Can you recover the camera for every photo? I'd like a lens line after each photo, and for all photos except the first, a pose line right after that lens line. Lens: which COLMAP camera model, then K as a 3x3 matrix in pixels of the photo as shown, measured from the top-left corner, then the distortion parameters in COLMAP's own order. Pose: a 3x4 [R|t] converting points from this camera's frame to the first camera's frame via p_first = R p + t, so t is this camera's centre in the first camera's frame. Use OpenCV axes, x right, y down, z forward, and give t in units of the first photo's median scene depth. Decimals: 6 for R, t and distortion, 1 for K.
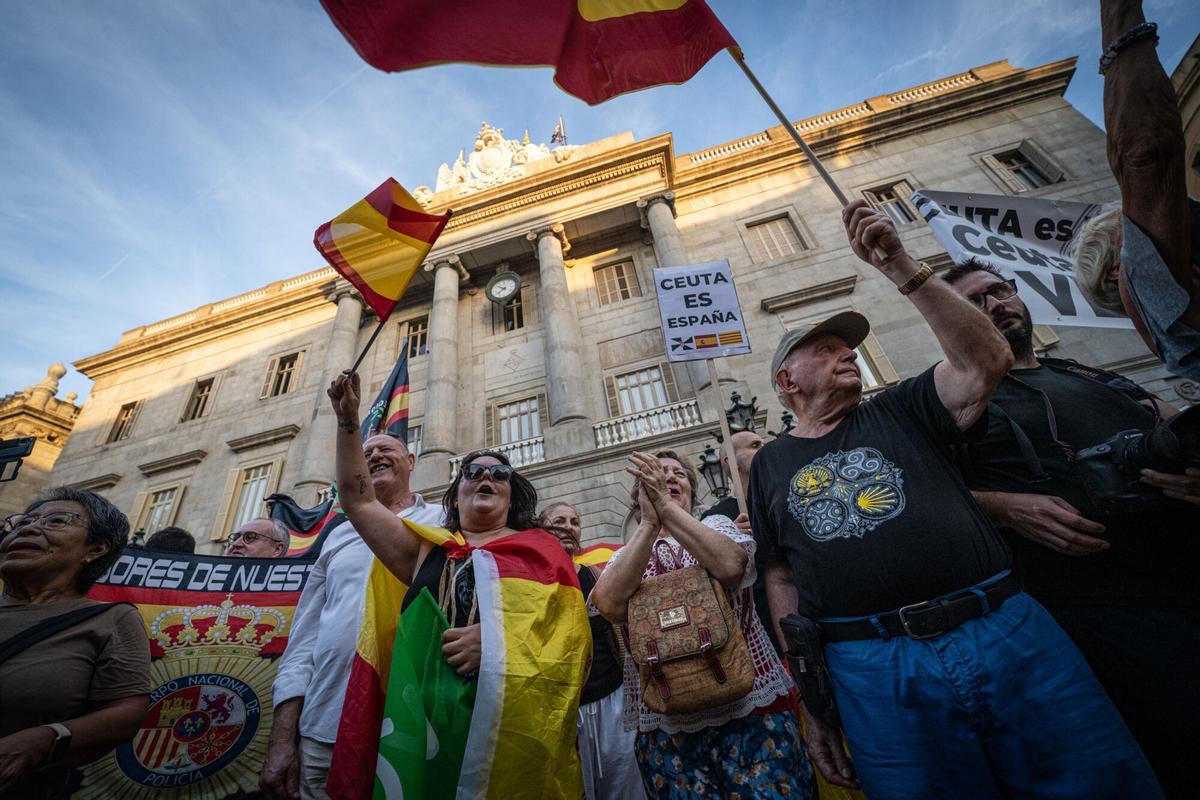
lens RADIAL K [[548.7, 0, 600.0], [0, 548.7, 400.0], [0, 0, 1]] dist [-0.000826, -0.000150]
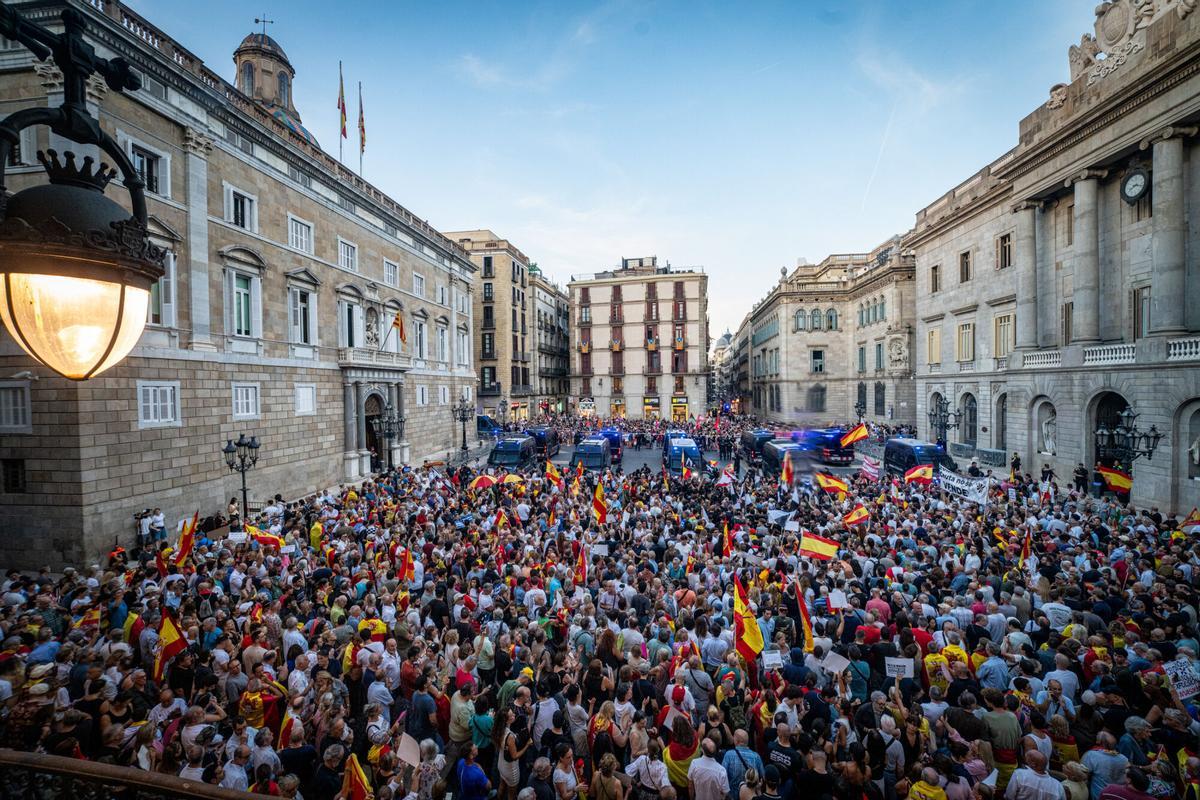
lens RADIAL K [[501.6, 0, 600.0], [0, 501.6, 400.0], [0, 0, 1]] dist [-0.000656, 0.000017]
pose [[0.174493, 0.104719, -0.979074, 0.776547], [0.551031, 0.813667, 0.185233, -0.681056], [0.816037, -0.571822, 0.084276, -0.379605]]
